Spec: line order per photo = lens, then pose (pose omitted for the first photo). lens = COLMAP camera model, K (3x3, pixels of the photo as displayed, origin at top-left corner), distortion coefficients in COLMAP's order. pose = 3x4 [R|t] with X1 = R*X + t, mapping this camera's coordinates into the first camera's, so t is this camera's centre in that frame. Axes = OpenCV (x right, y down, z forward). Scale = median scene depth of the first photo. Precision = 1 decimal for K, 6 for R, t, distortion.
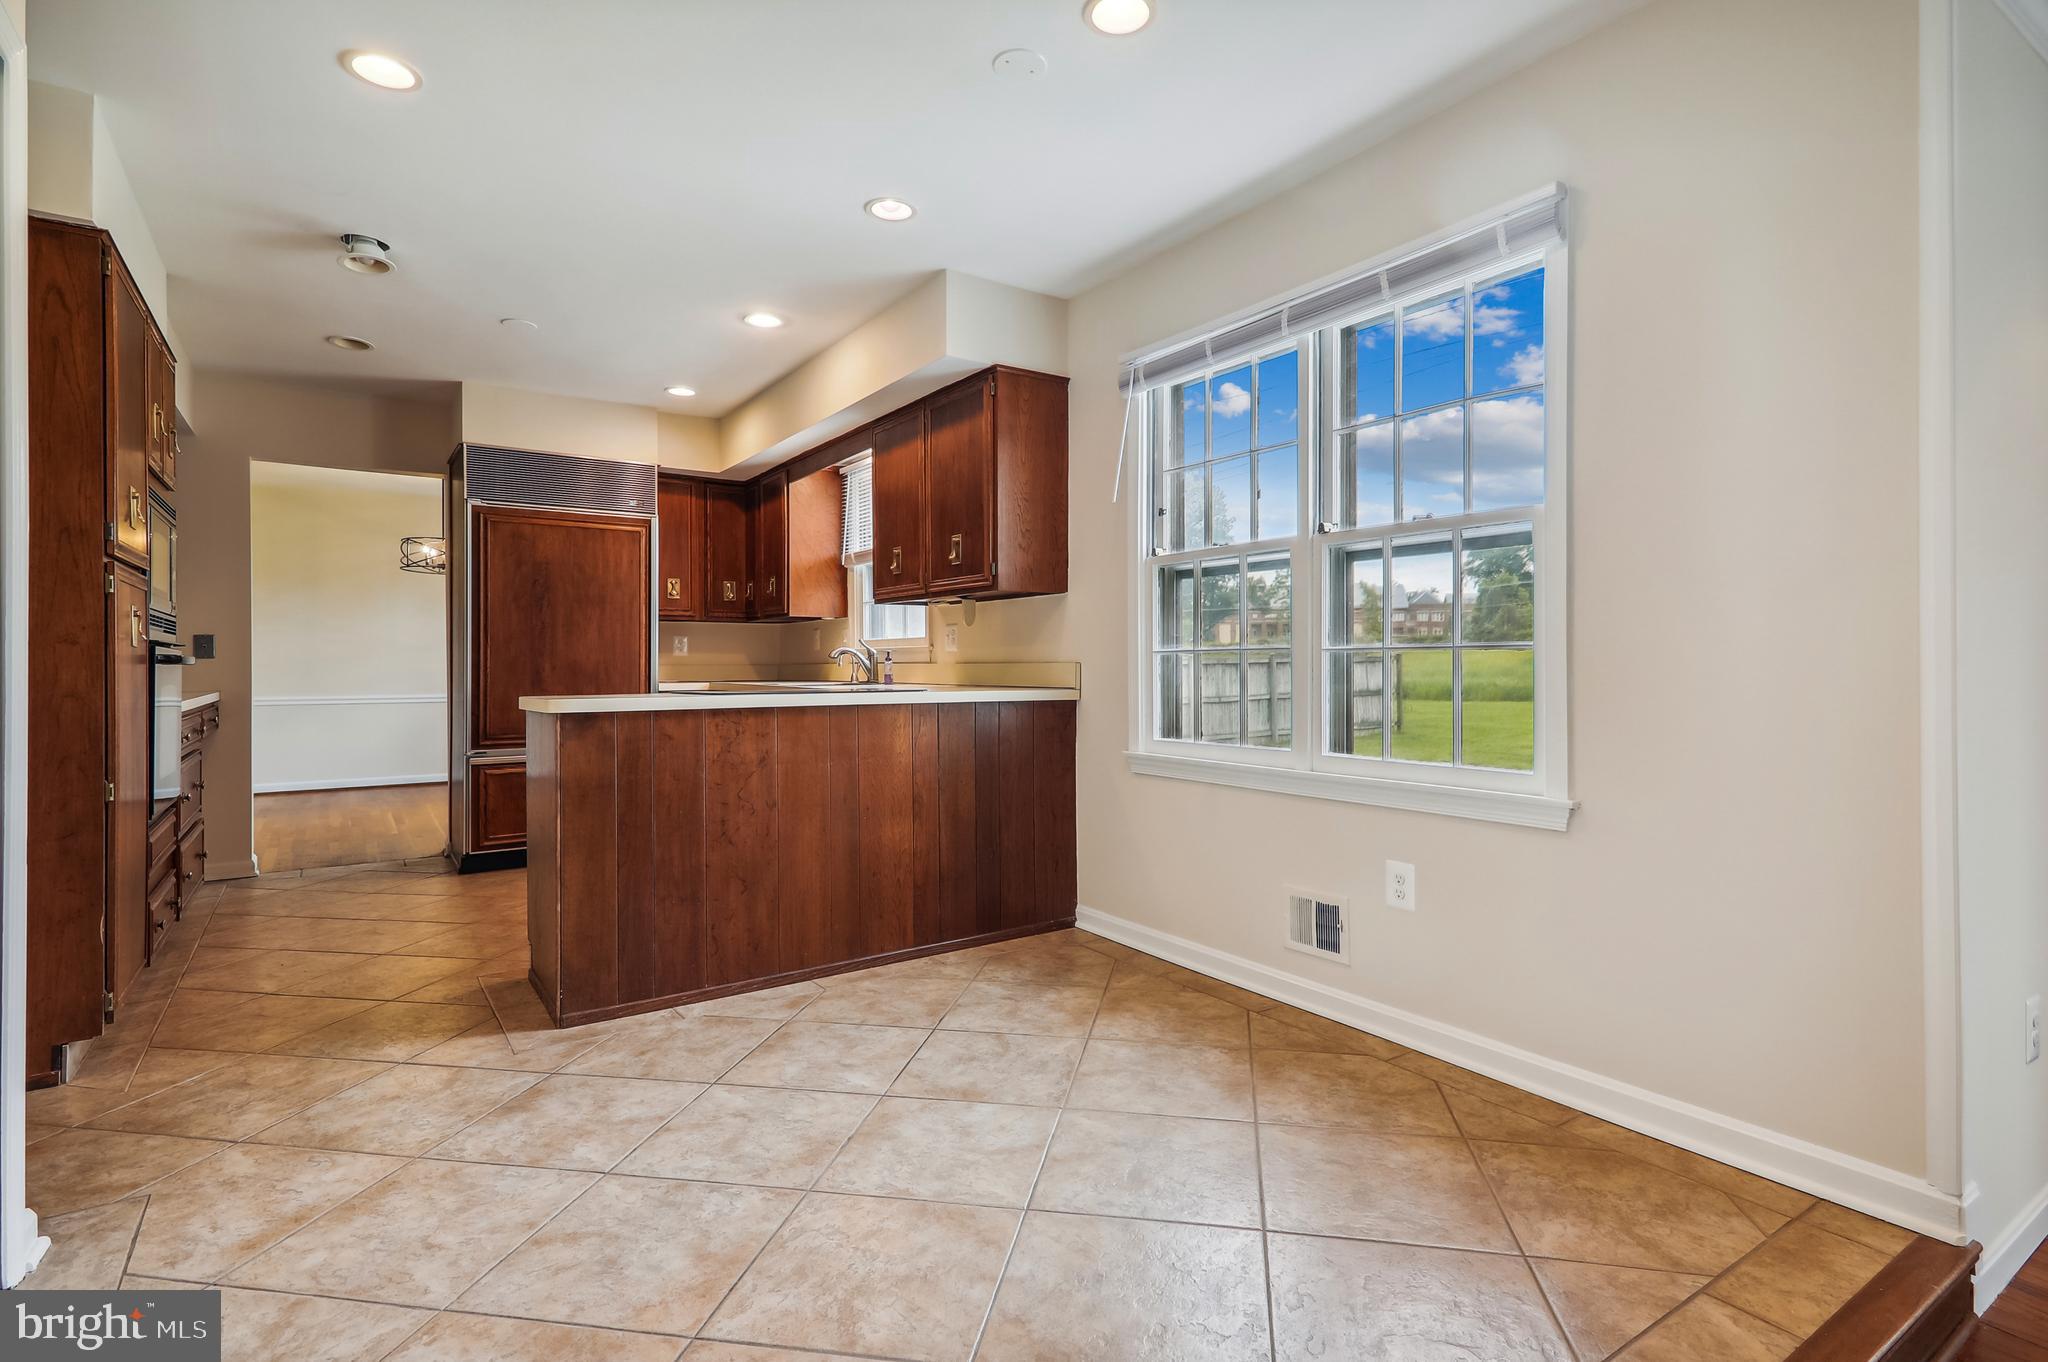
lens RADIAL K [[1012.4, 0, 1041.7], [0, 1012.4, 665.1], [0, 0, 1]] dist [0.031571, -0.012002]
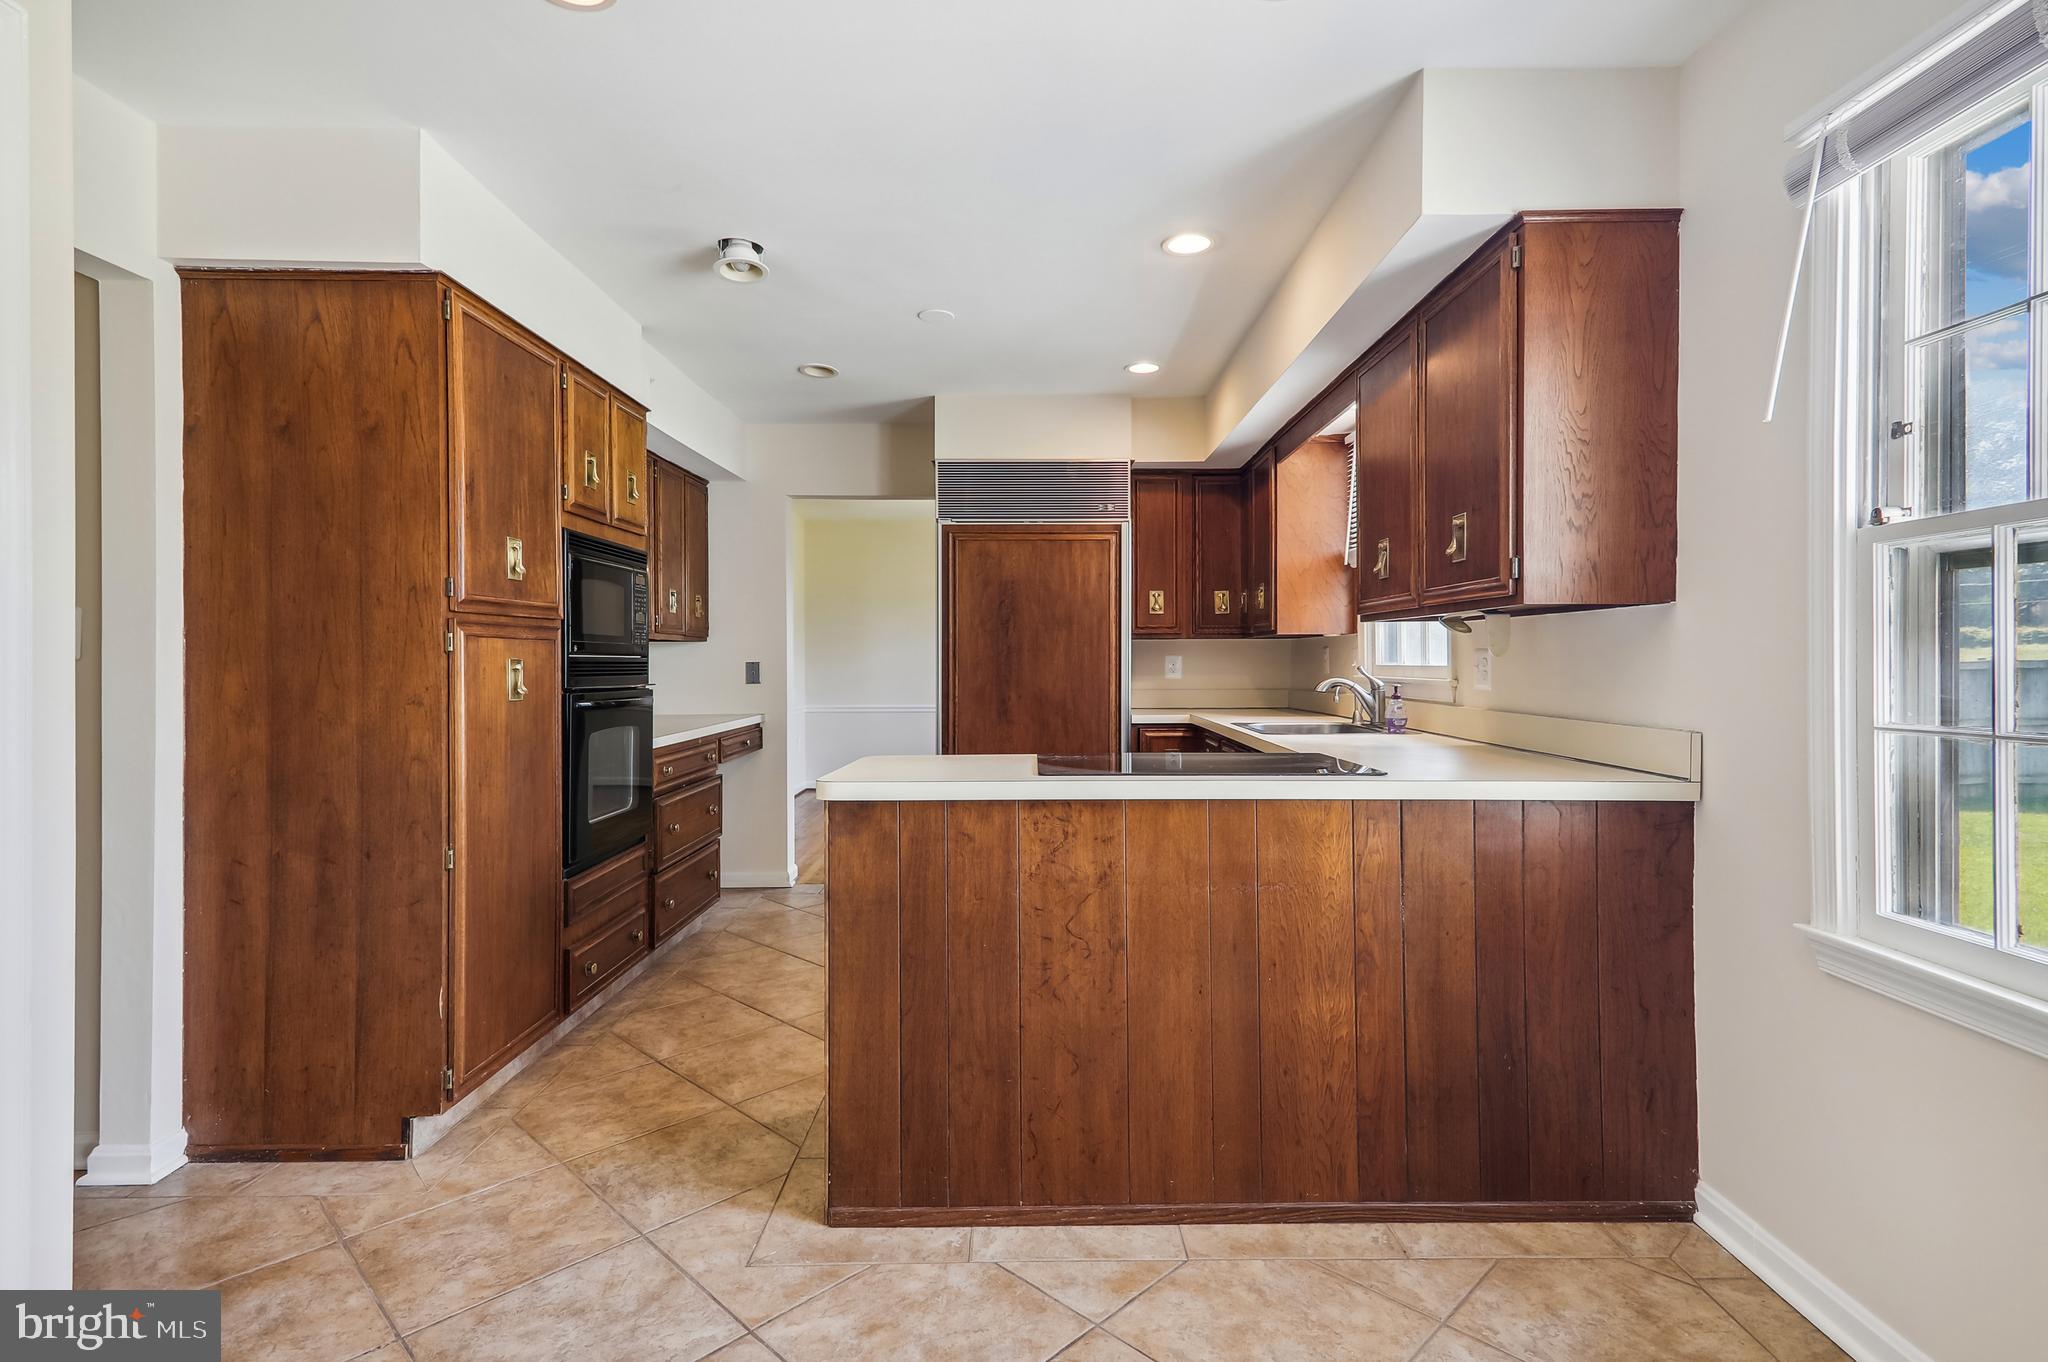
lens RADIAL K [[1012.4, 0, 1030.6], [0, 1012.4, 659.6], [0, 0, 1]] dist [0.031571, -0.012002]
pose [[0.823710, -0.000076, -0.567011, 0.052820], [0.000856, 0.999999, 0.001108, -0.041888], [0.567011, -0.001398, 0.823709, 0.349550]]
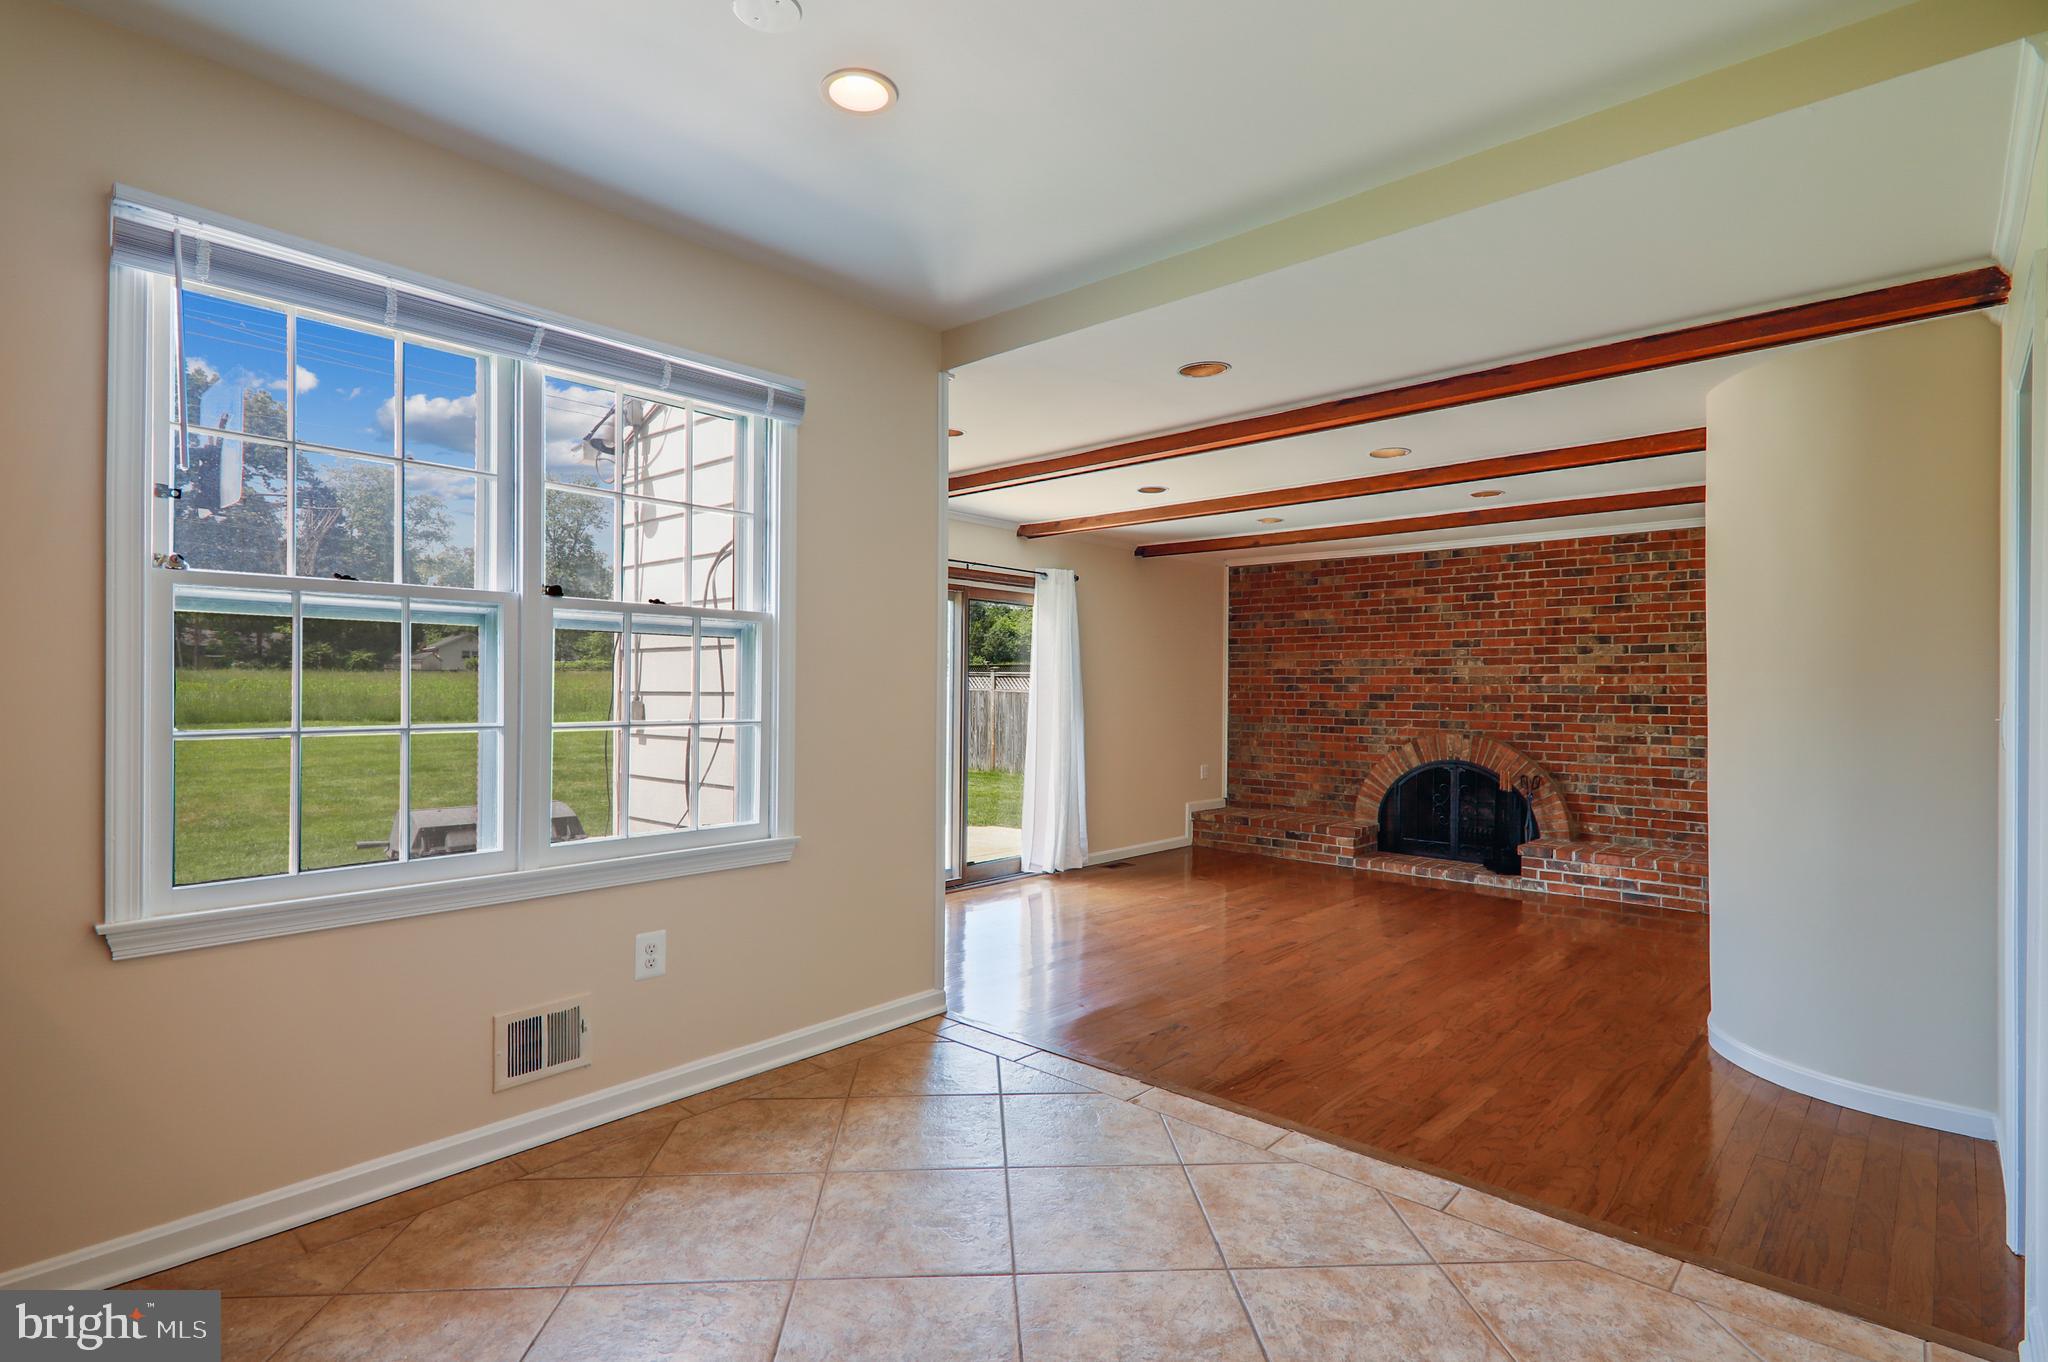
lens RADIAL K [[1012.4, 0, 1018.5], [0, 1012.4, 686.6], [0, 0, 1]] dist [0.031571, -0.012002]
pose [[-0.234813, 0.001594, 0.972039, -0.536598], [-0.009891, 0.999943, -0.004029, -0.040203], [-0.971990, -0.010560, -0.234784, 0.637545]]
